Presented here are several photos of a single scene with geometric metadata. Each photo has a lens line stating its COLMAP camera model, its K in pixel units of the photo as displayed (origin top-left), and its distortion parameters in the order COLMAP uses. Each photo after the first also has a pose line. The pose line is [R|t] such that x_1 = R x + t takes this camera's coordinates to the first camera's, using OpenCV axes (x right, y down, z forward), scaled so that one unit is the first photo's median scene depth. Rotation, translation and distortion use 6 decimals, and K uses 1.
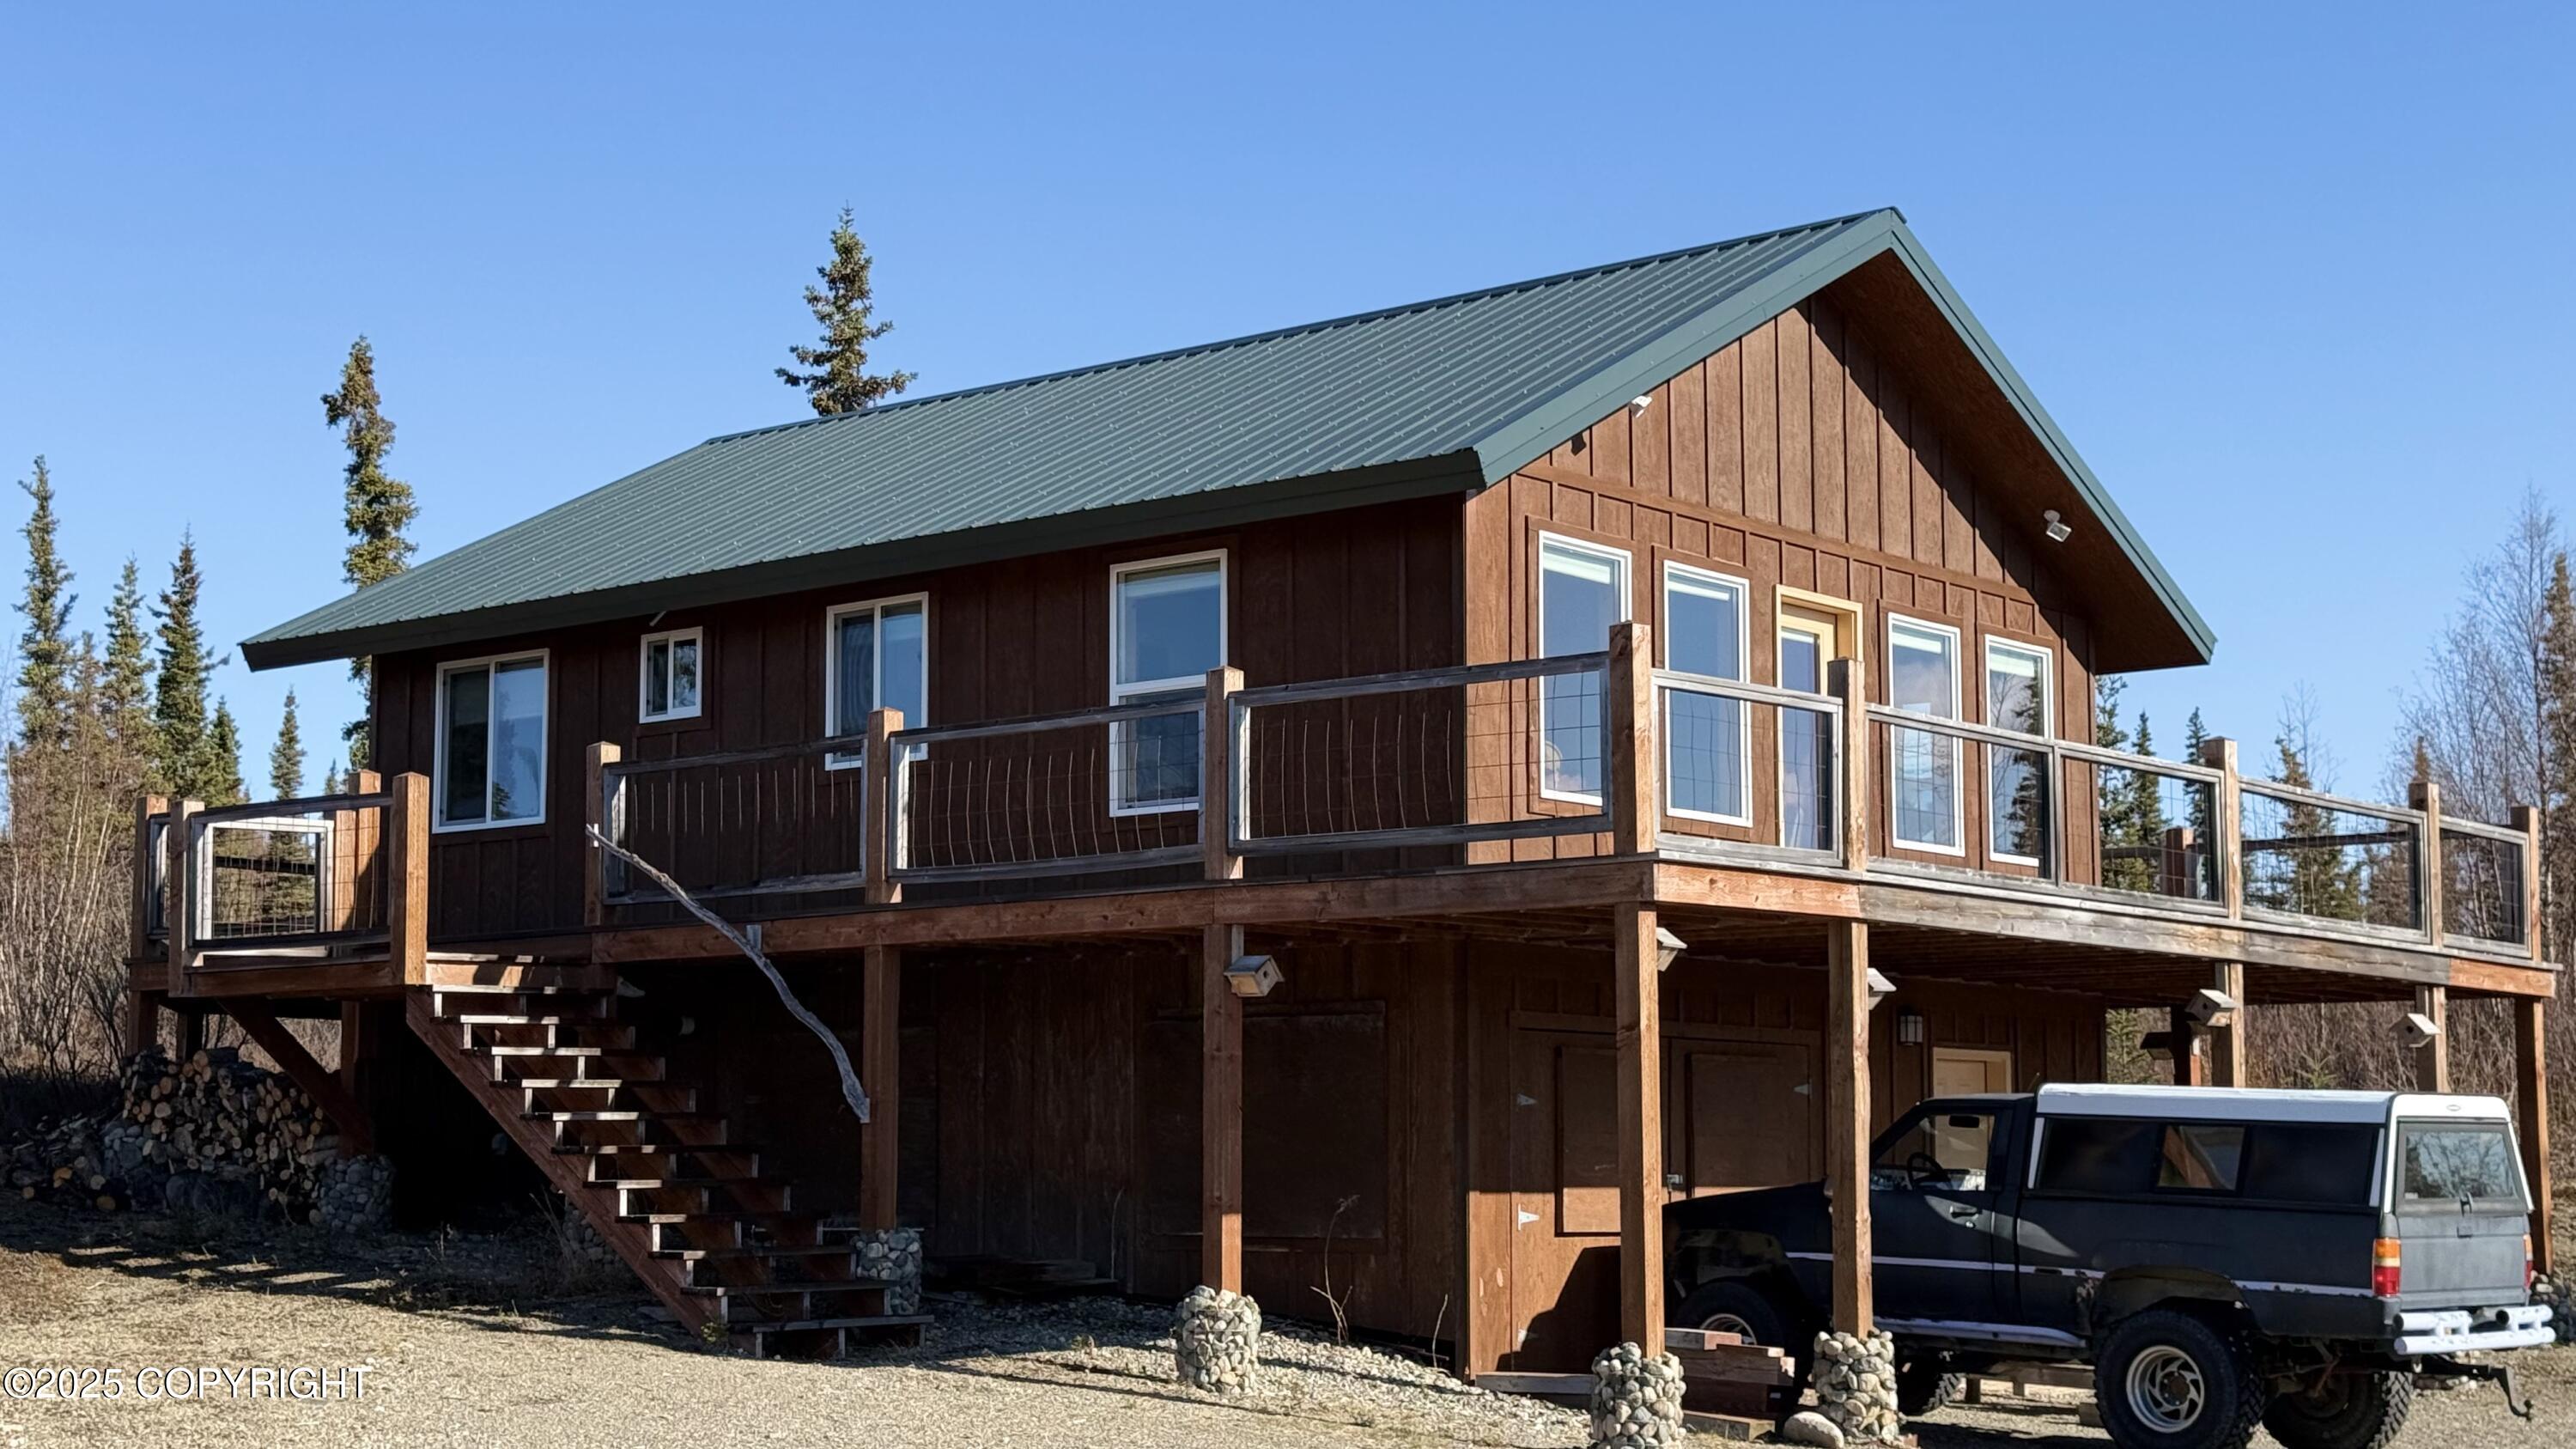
lens RADIAL K [[3574.2, 0, 1259.5], [0, 3574.2, 743.3], [0, 0, 1]] dist [0.107181, 0.000000]
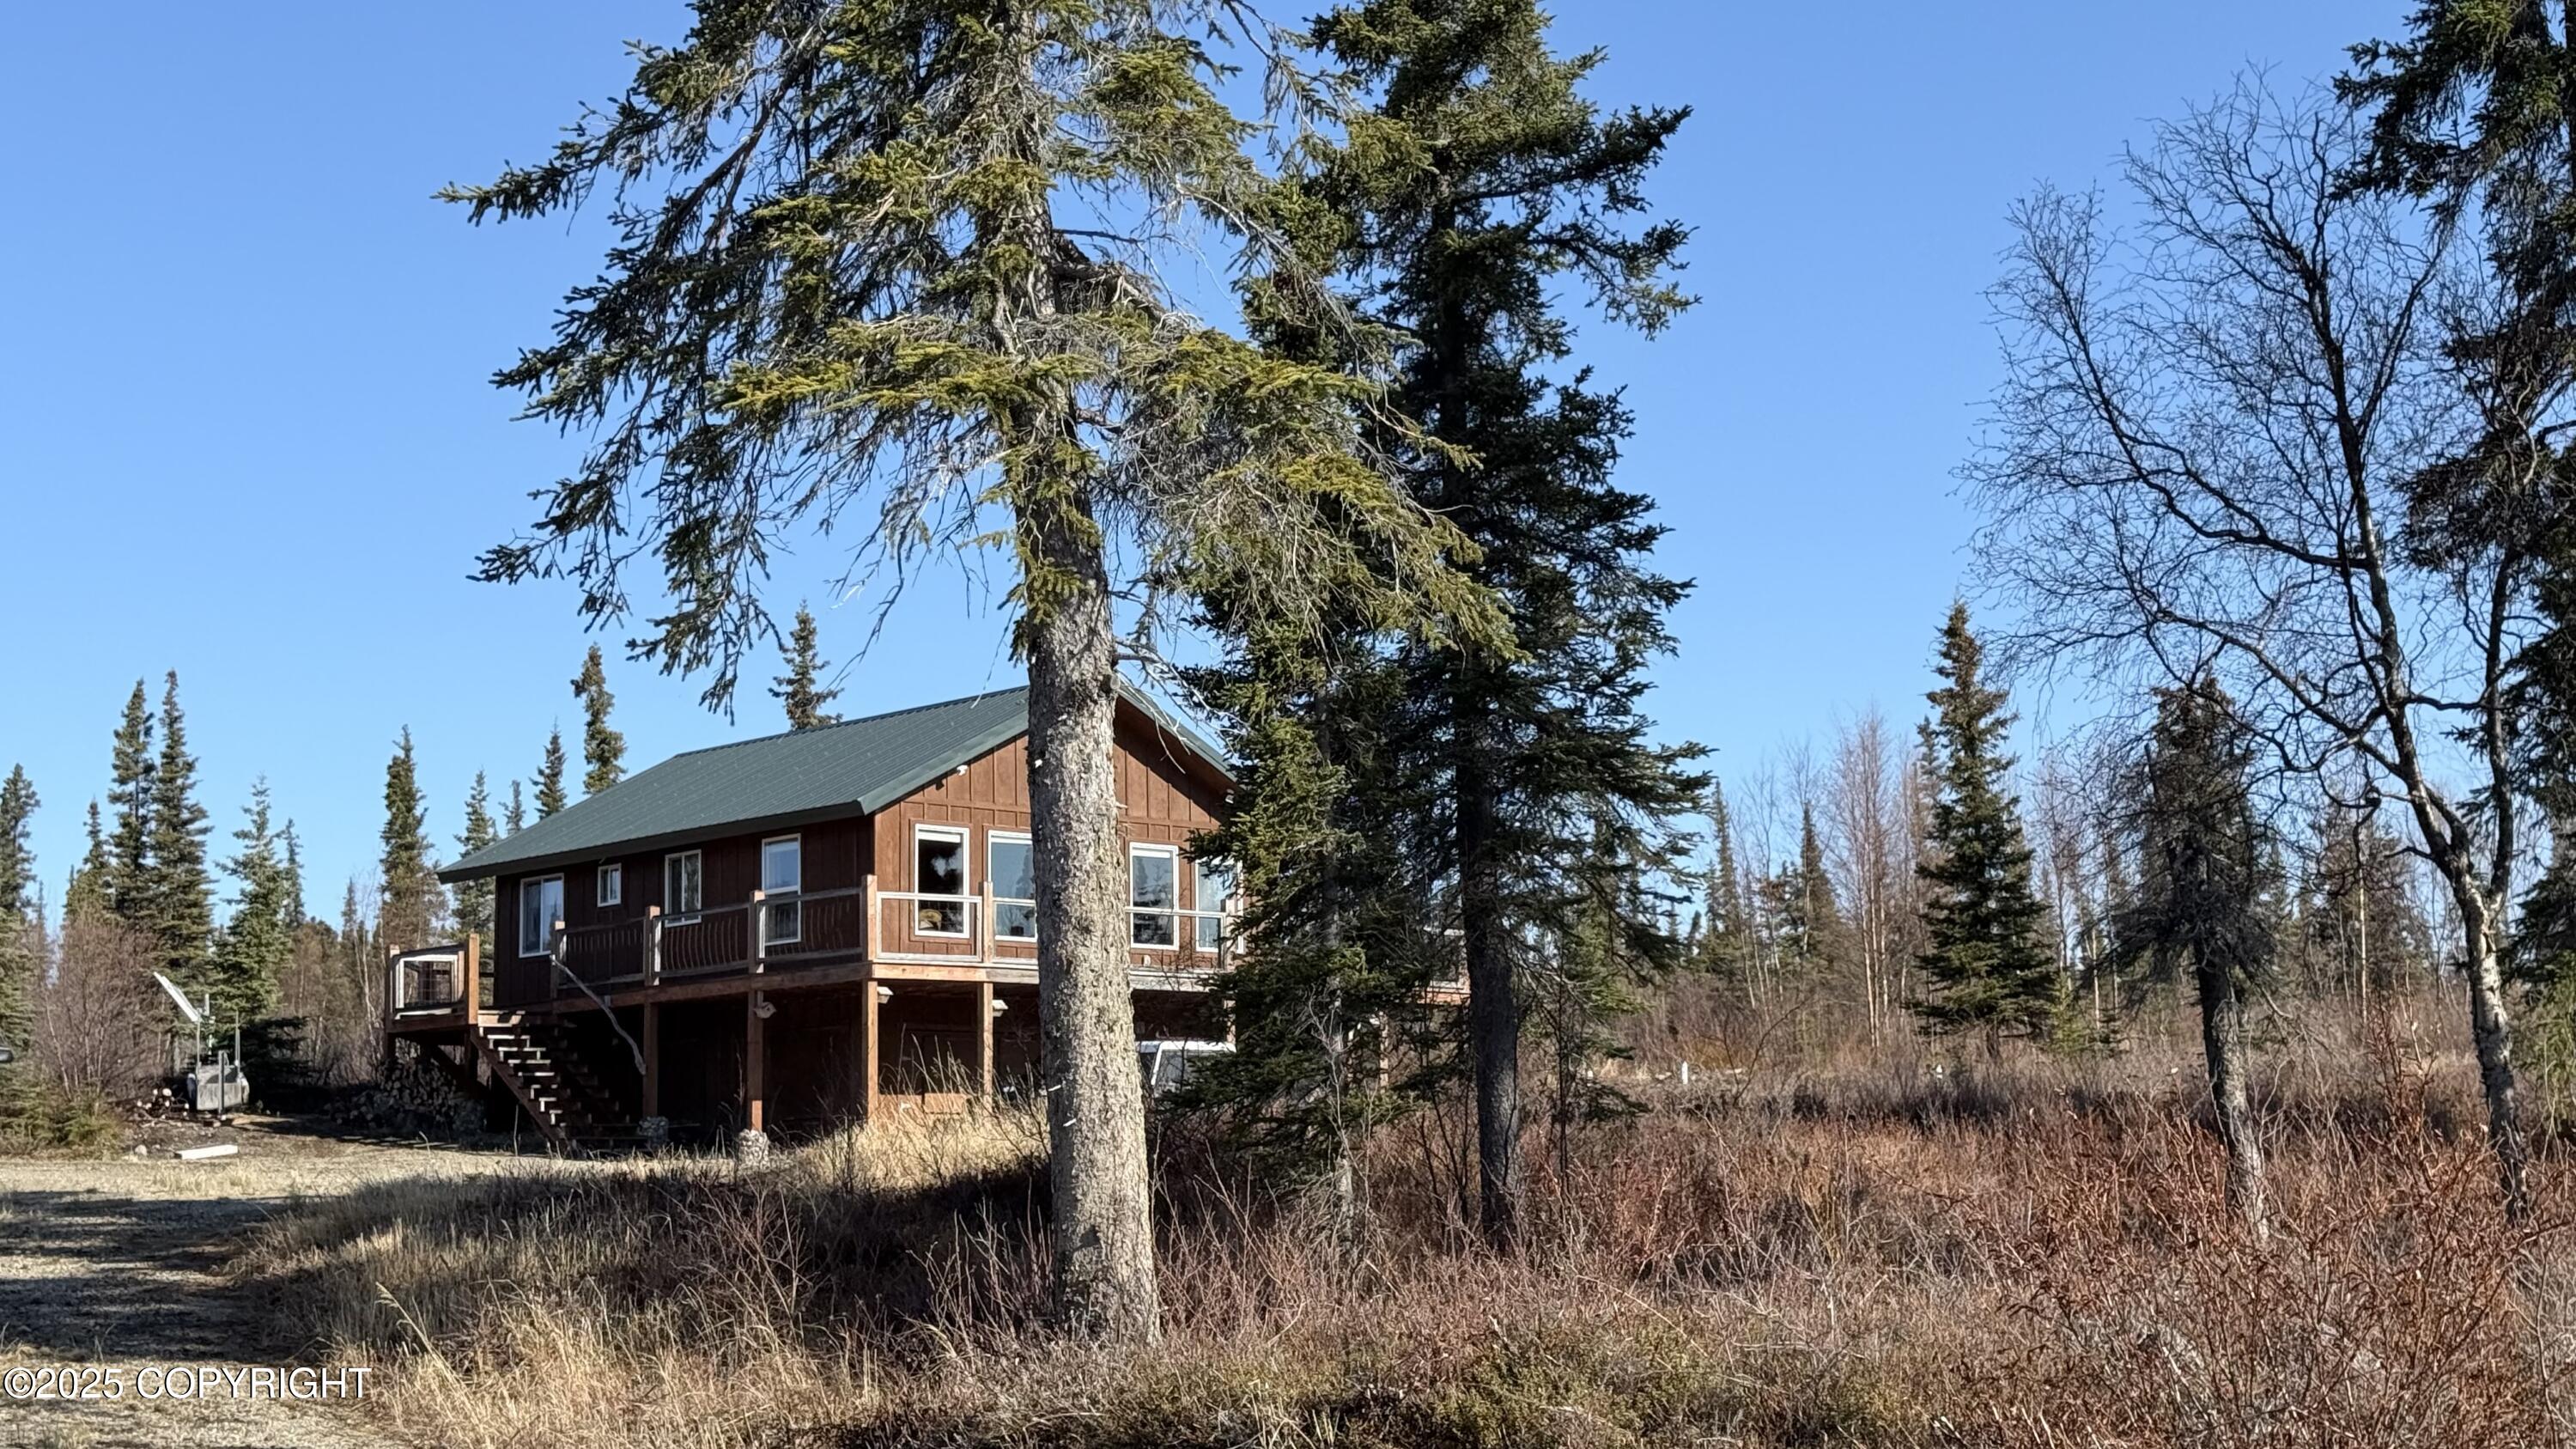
lens RADIAL K [[3574.2, 0, 1316.9], [0, 3574.2, 713.1], [0, 0, 1]] dist [0.107181, 0.000000]
pose [[0.992400, -0.034713, -0.118057, 0.558963], [0.031713, 0.999127, -0.027197, -0.052644], [0.118898, 0.023247, 0.992634, -1.212693]]
